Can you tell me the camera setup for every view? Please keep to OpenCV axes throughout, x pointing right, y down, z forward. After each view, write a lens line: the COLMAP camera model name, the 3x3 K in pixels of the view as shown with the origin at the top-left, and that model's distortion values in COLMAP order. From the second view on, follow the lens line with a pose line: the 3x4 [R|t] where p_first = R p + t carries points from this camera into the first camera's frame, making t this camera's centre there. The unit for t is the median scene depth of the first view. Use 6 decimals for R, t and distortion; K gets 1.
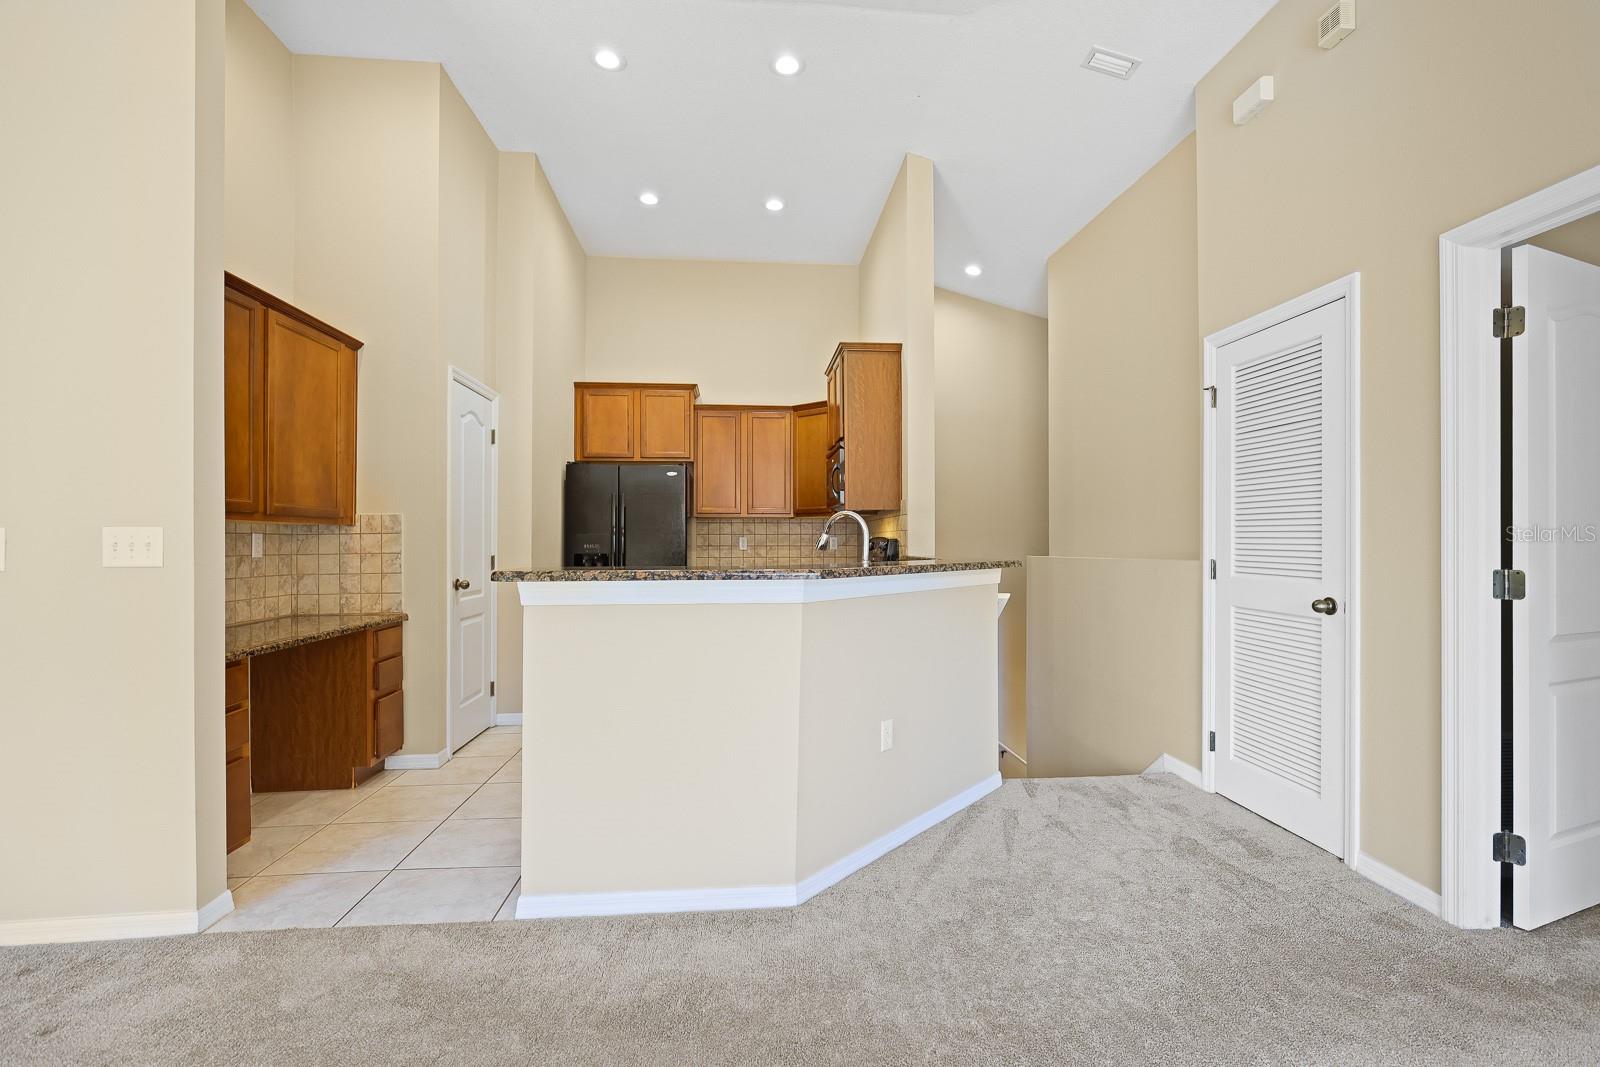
lens RADIAL K [[724.4, 0, 804.8], [0, 724.4, 536.6], [0, 0, 1]] dist [0.001055, 0.000158]
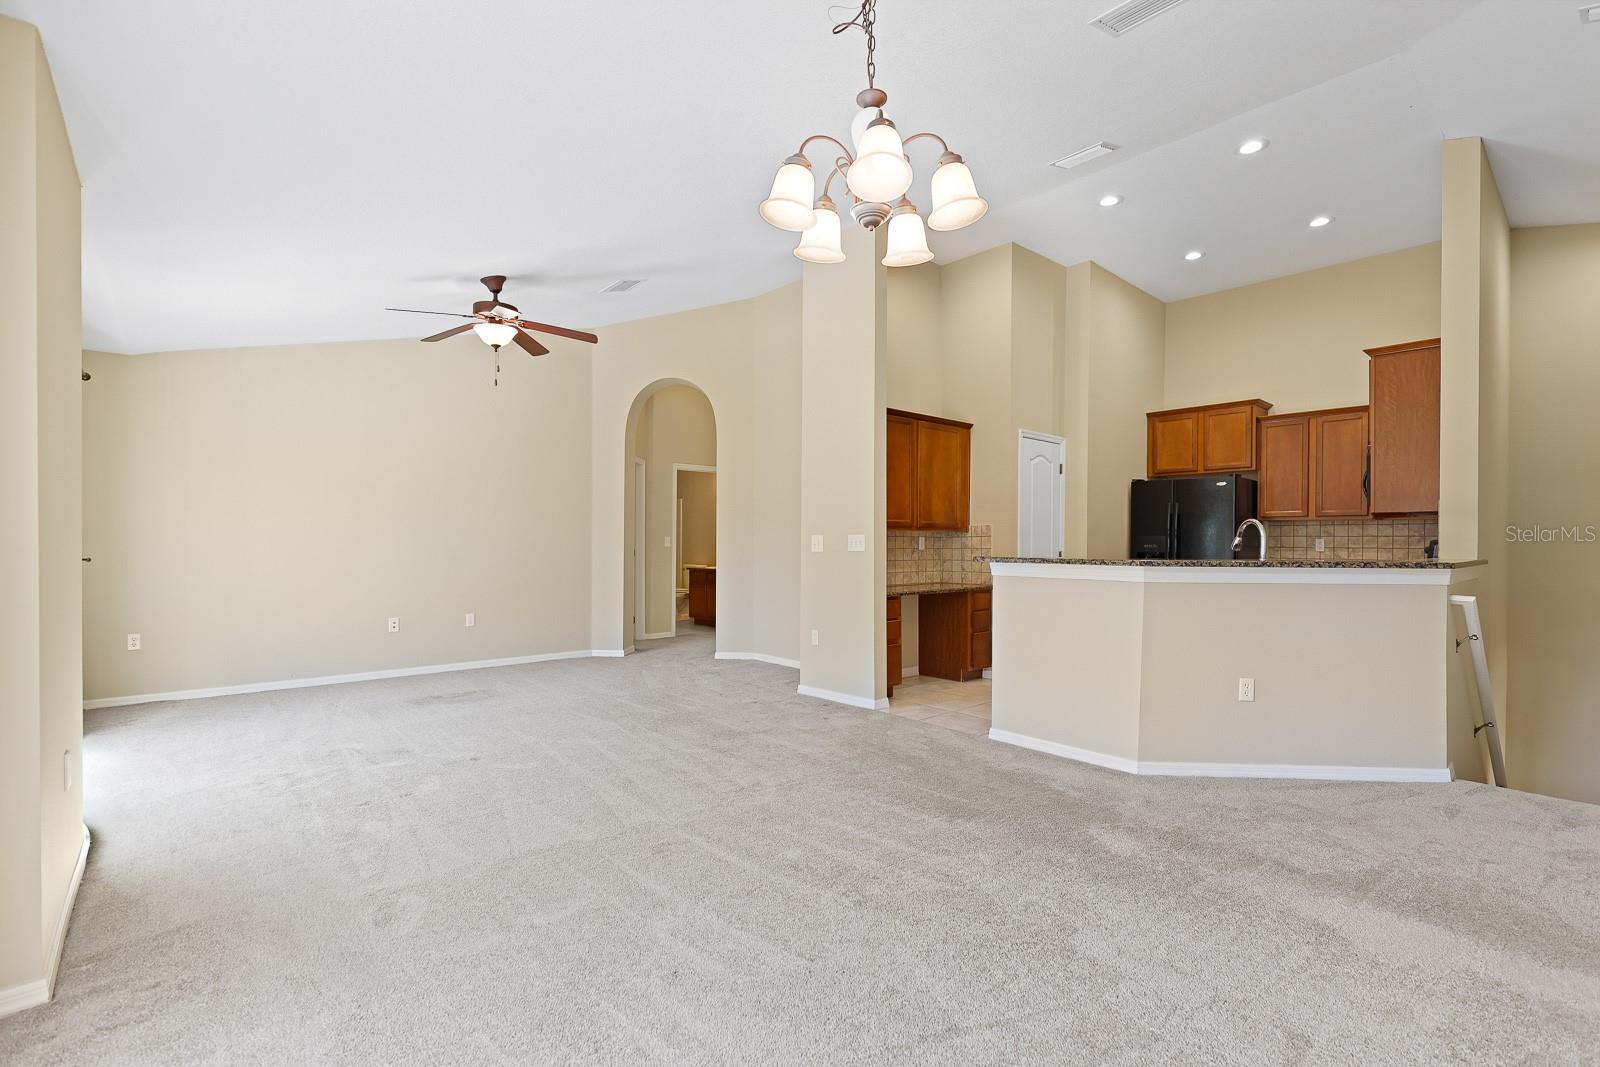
lens RADIAL K [[709.0, 0, 796.5], [0, 709.0, 544.0], [0, 0, 1]] dist [-0.001252, -0.000251]
pose [[0.585233, 0.008016, -0.810825, 0.520735], [-0.000105, 0.999952, 0.009810, -0.003392], [0.810865, -0.005656, 0.585206, -0.321705]]
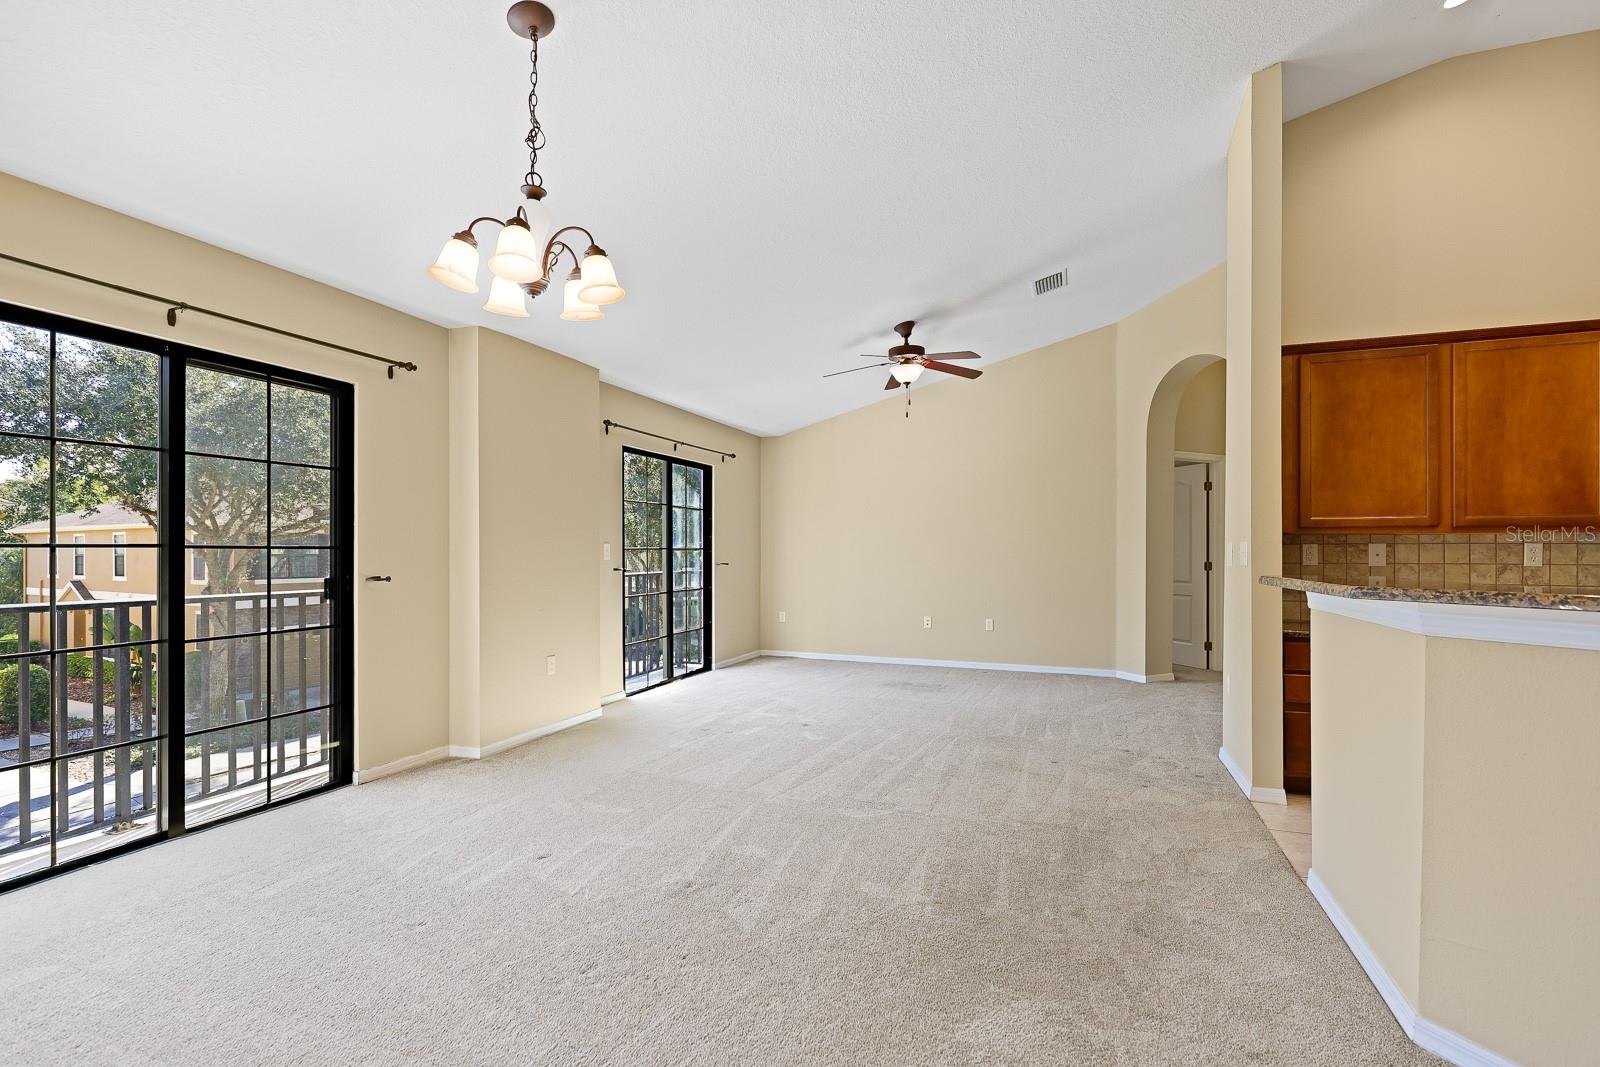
lens RADIAL K [[723.8, 0, 807.1], [0, 723.8, 550.2], [0, 0, 1]] dist [0.000014, -0.000084]
pose [[-0.438545, 0.001558, -0.898708, 0.609389], [0.006370, 0.999979, -0.001375, 0.000294], [0.898687, -0.006327, -0.438546, 0.505569]]
